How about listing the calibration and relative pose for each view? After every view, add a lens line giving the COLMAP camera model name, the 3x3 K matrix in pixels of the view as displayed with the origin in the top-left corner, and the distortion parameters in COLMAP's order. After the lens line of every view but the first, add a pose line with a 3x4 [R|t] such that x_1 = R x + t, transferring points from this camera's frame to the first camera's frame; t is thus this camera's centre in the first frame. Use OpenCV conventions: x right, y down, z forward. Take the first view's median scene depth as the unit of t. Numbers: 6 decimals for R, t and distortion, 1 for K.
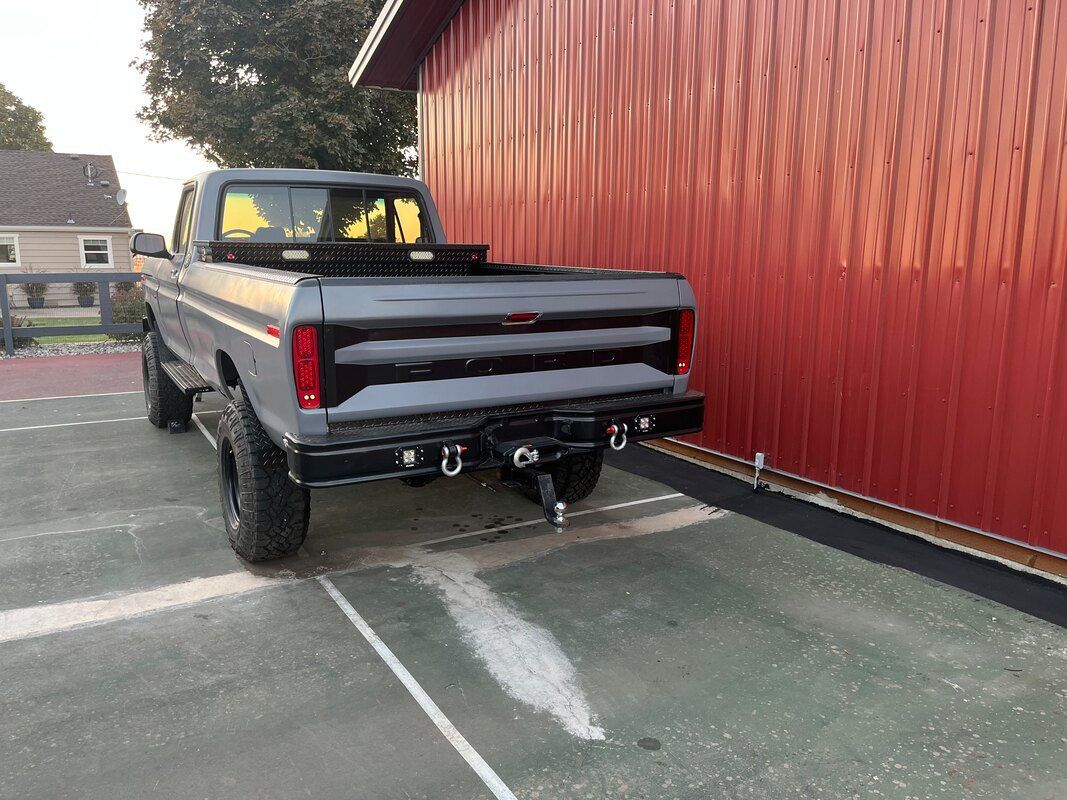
lens RADIAL K [[817.1, 0, 533.5], [0, 817.1, 400.0], [0, 0, 1]] dist [0.042118, -0.087910]
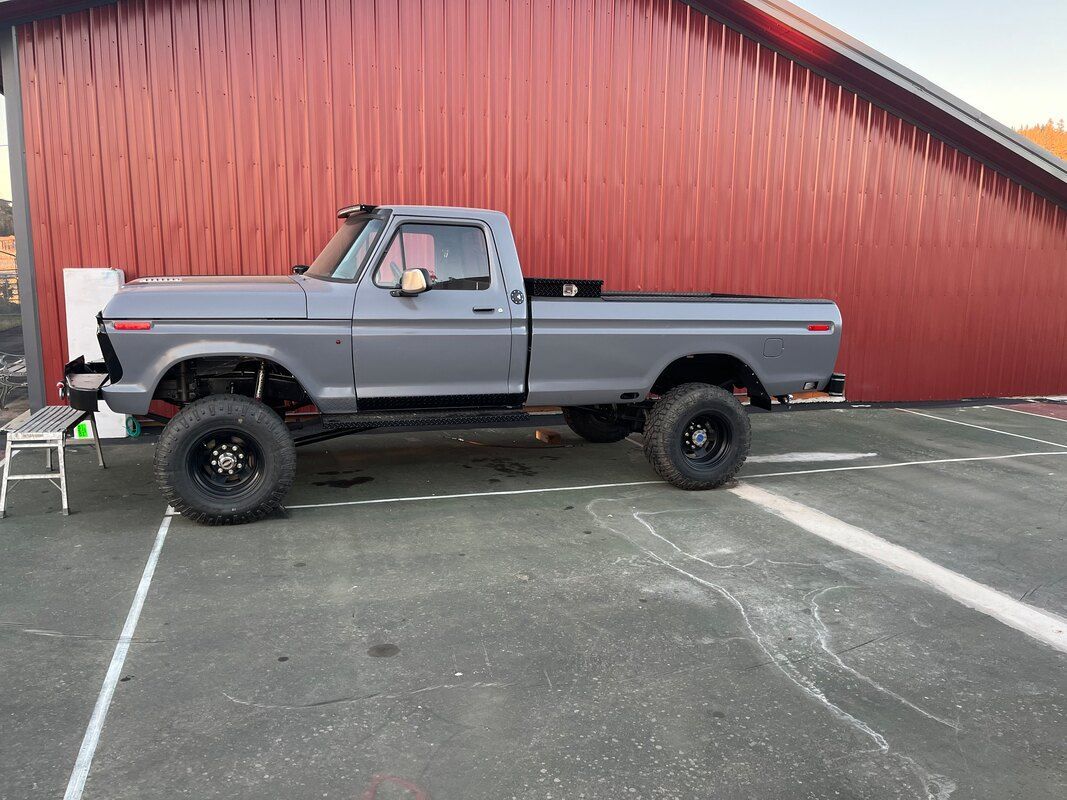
lens RADIAL K [[804.2, 0, 539.1], [0, 804.2, 403.5], [0, 0, 1]] dist [0.067291, -0.083240]
pose [[0.186457, -0.158129, 0.969654, -1.763051], [0.158041, 0.978937, 0.129253, -0.198980], [-0.969668, 0.129145, 0.207521, 0.927213]]
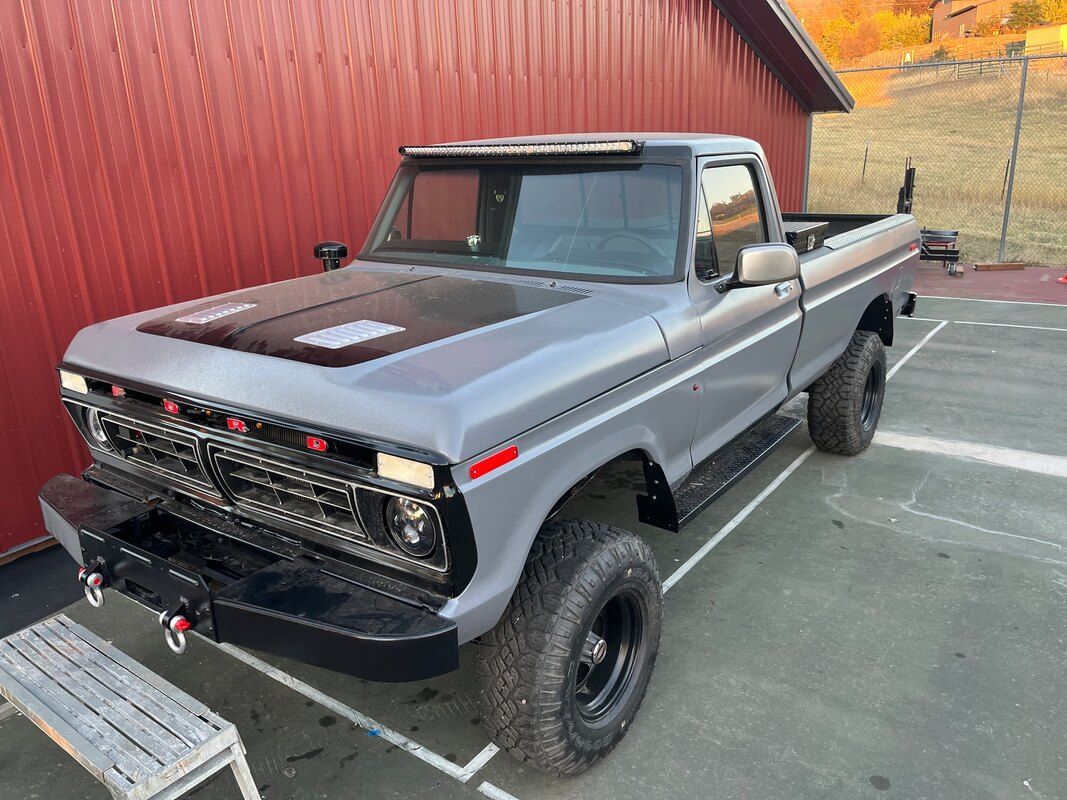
lens RADIAL K [[804.2, 0, 539.1], [0, 804.2, 403.5], [0, 0, 1]] dist [0.067291, -0.083240]
pose [[-0.410778, -0.267096, 0.871735, -1.214626], [0.199751, 0.906533, 0.371884, -0.451736], [-0.889585, 0.326892, -0.319031, 1.785588]]
